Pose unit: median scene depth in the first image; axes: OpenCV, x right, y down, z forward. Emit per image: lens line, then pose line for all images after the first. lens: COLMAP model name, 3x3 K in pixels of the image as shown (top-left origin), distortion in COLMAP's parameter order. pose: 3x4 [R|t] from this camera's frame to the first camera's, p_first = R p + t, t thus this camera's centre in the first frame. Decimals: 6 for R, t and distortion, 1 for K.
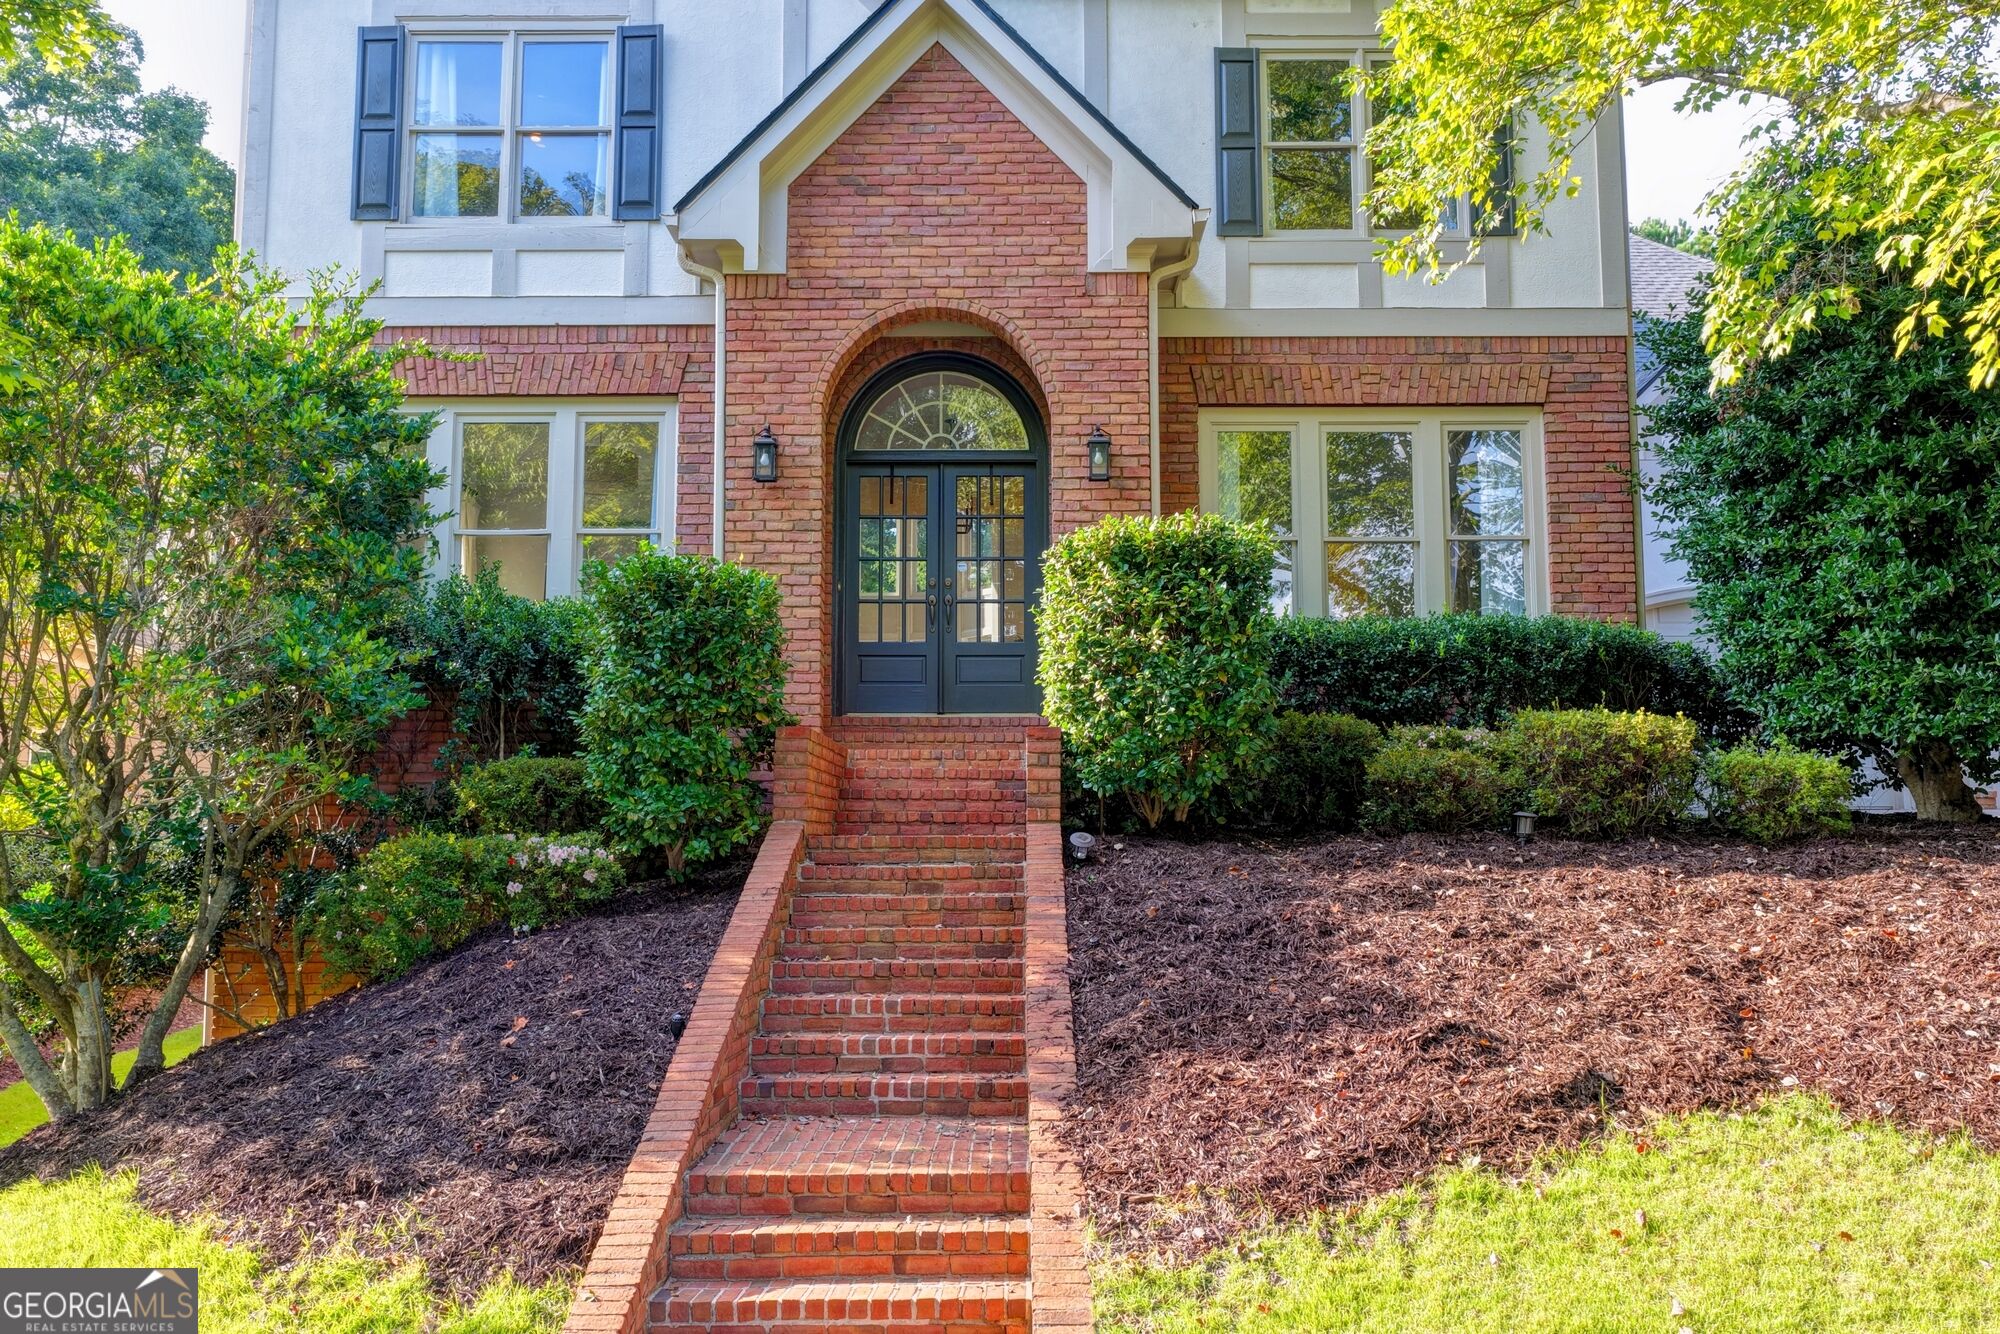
lens RADIAL K [[1662.3, 0, 1001.3], [0, 1662.3, 662.7], [0, 0, 1]] dist [-0.018702, 0.045779]
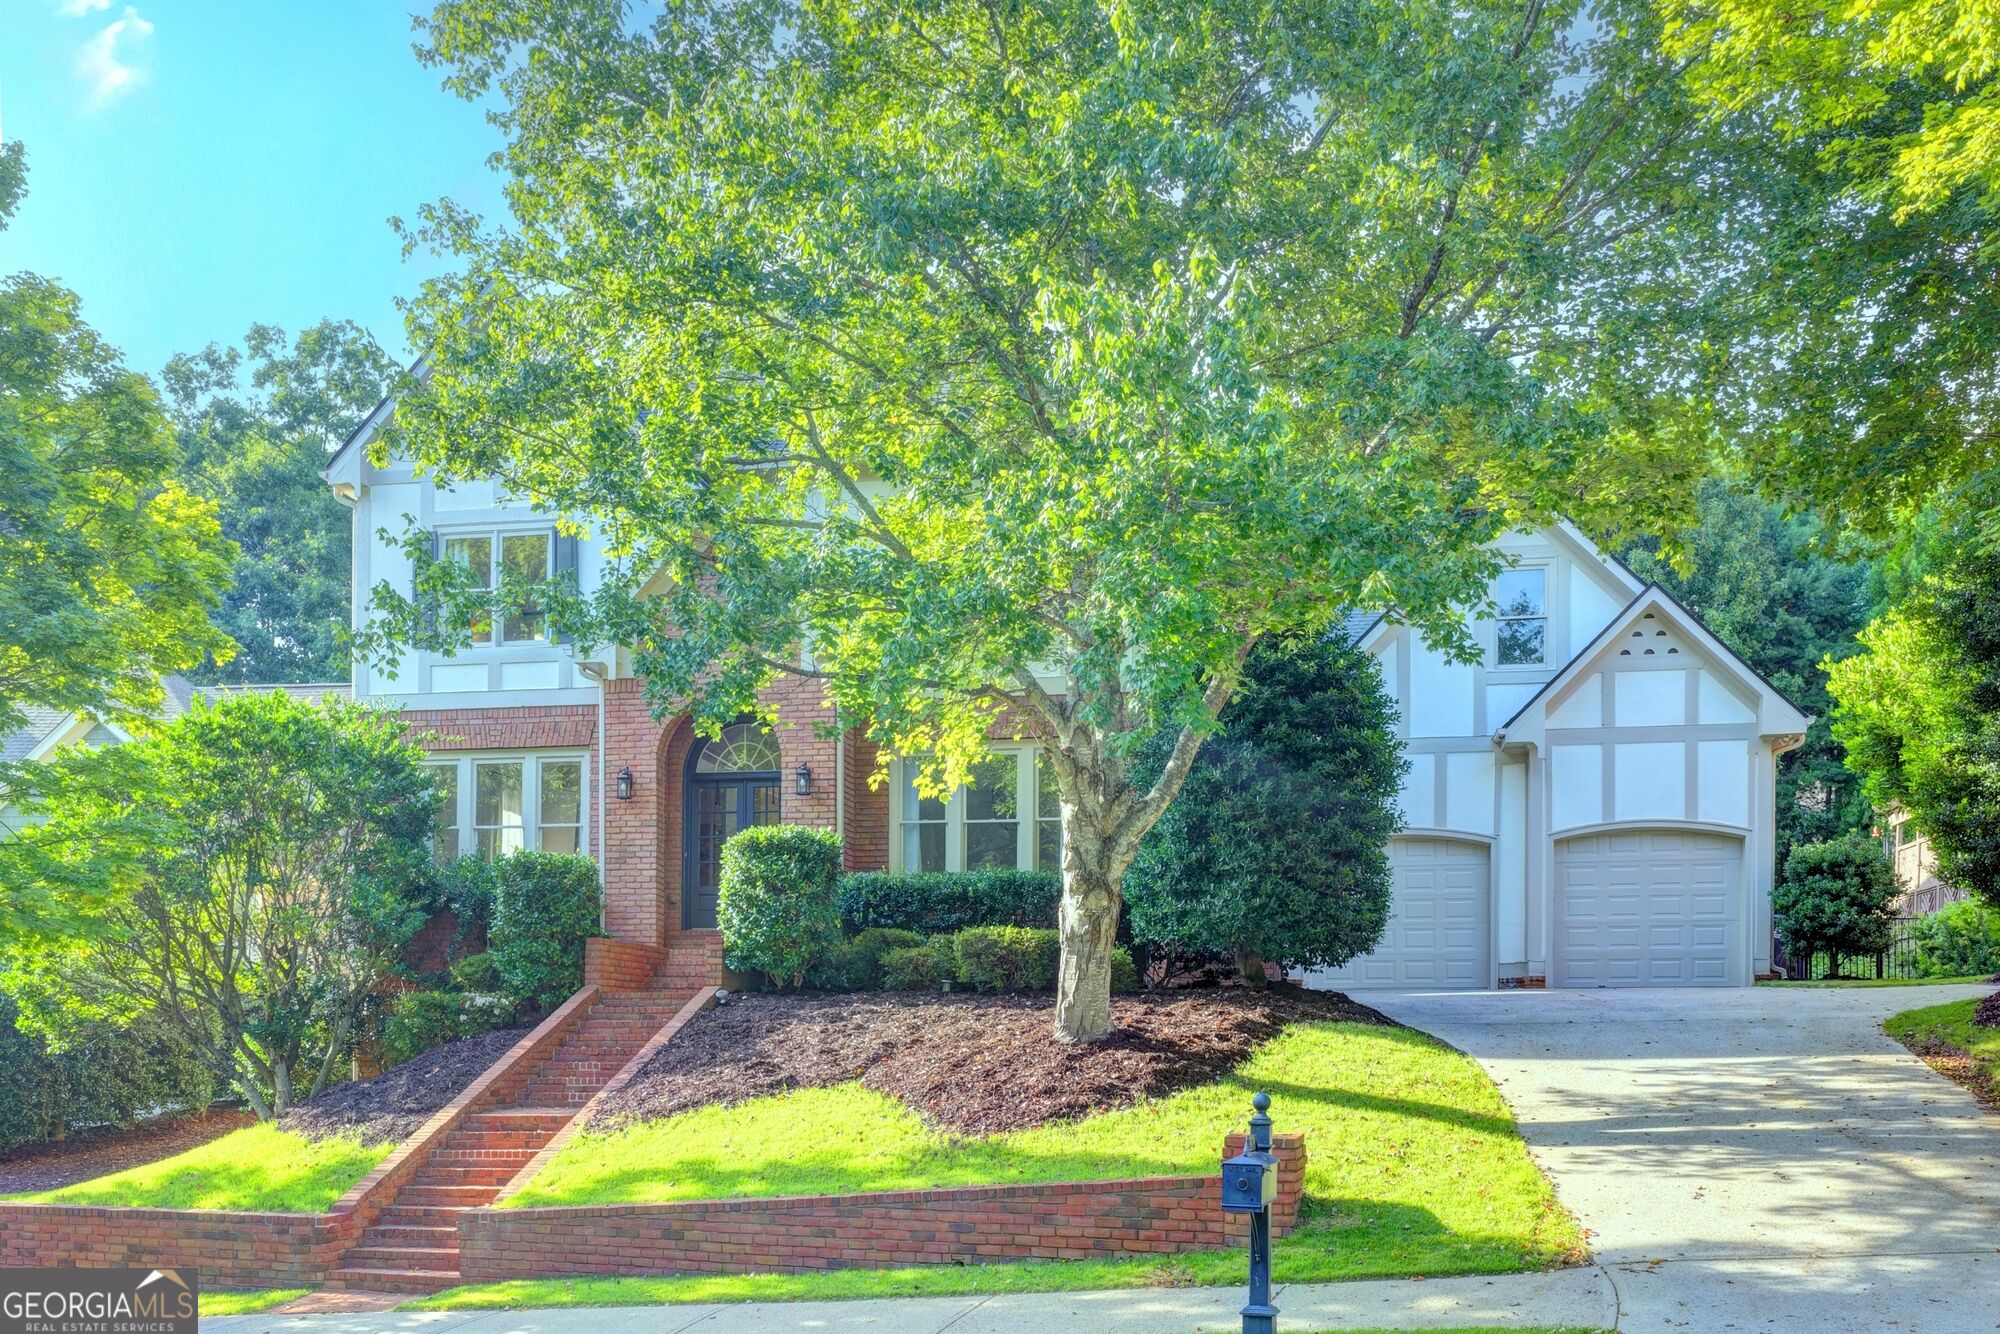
lens RADIAL K [[1737.5, 0, 1004.4], [0, 1737.5, 1049.1], [0, 0, 1]] dist [-0.003609, 0.003252]
pose [[0.984065, 0.005145, -0.177735, 0.745900], [0.014262, 0.994077, 0.107739, -0.047137], [0.177237, -0.108557, 0.978163, -0.983850]]
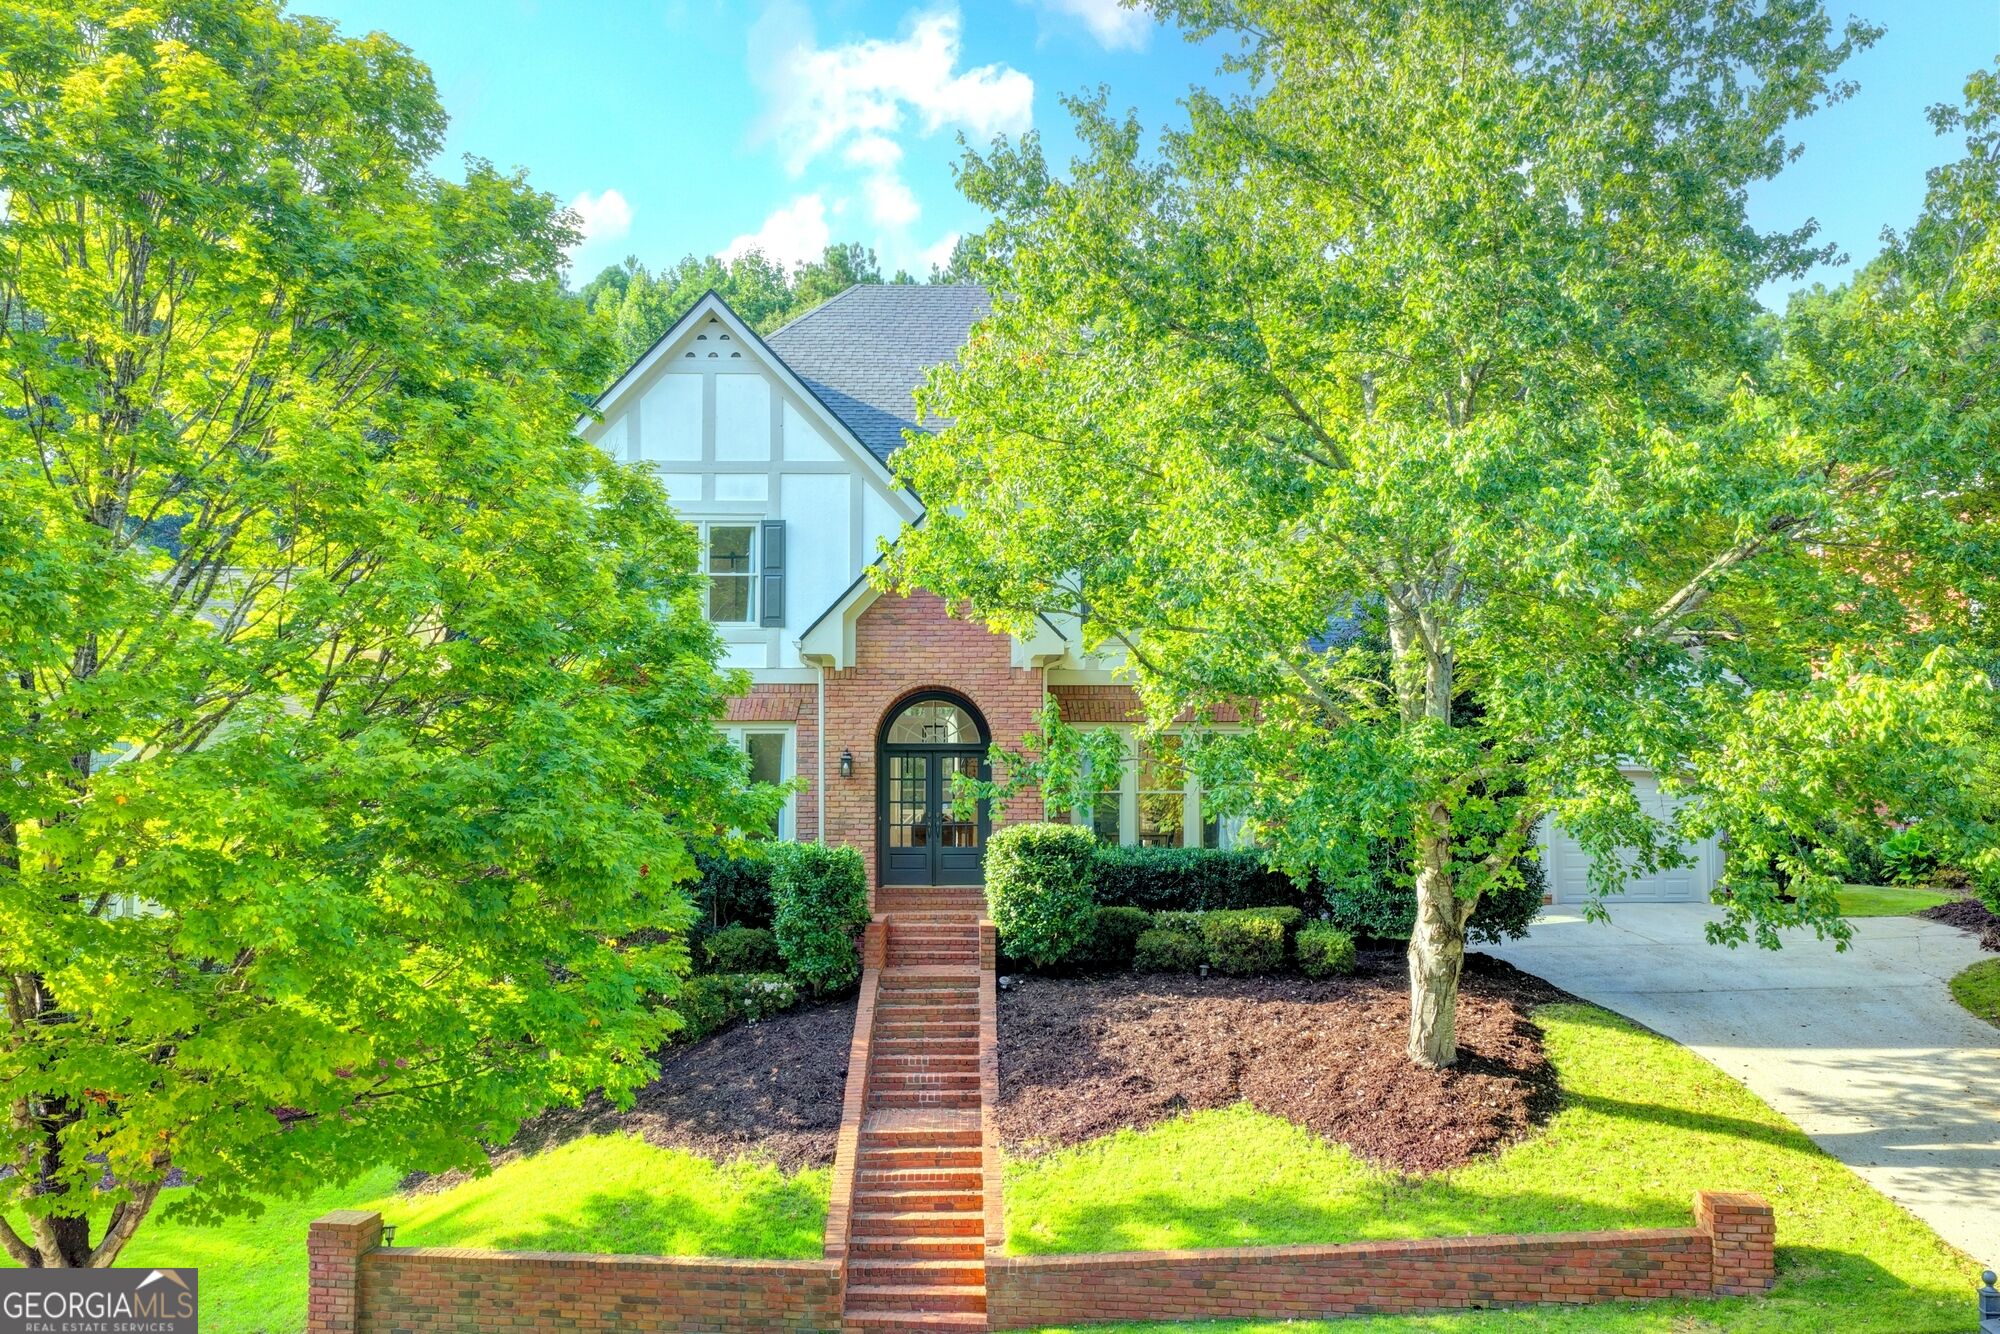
lens RADIAL K [[1662.3, 0, 1001.3], [0, 1662.3, 662.7], [0, 0, 1]] dist [-0.018702, 0.045779]
pose [[0.999494, 0.001486, 0.031786, -0.027359], [-0.002647, 0.999330, 0.036498, -0.396968], [-0.031711, -0.036563, 0.998828, -1.202299]]
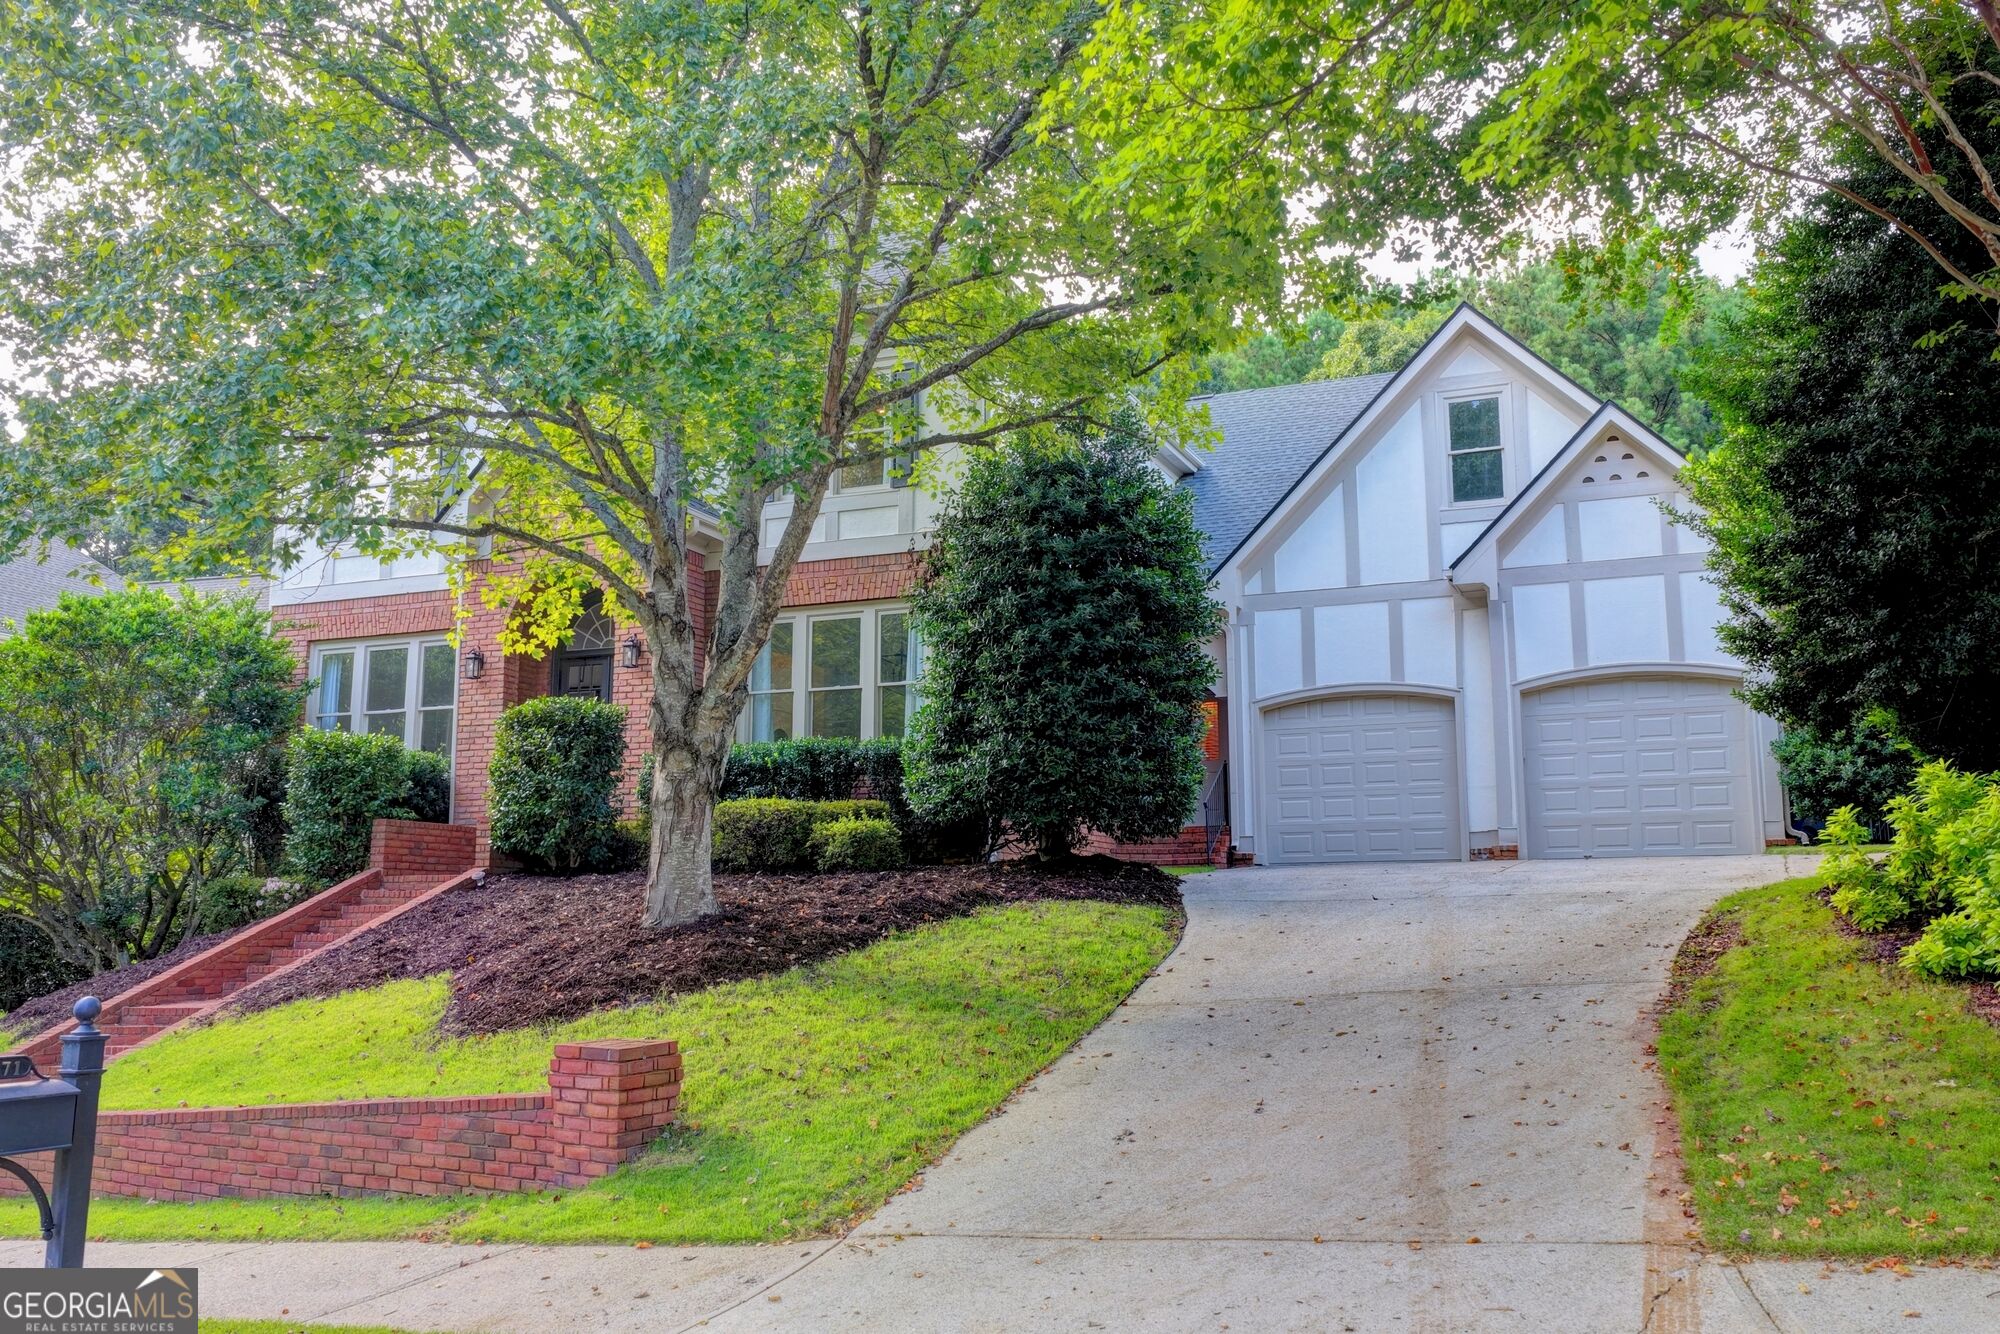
lens RADIAL K [[1662.3, 0, 1001.3], [0, 1662.3, 662.7], [0, 0, 1]] dist [-0.018702, 0.045779]
pose [[0.926390, -0.059839, -0.371781, 1.299016], [0.040645, 0.997415, -0.059258, 0.000656], [0.374365, 0.039784, 0.926427, -0.530658]]
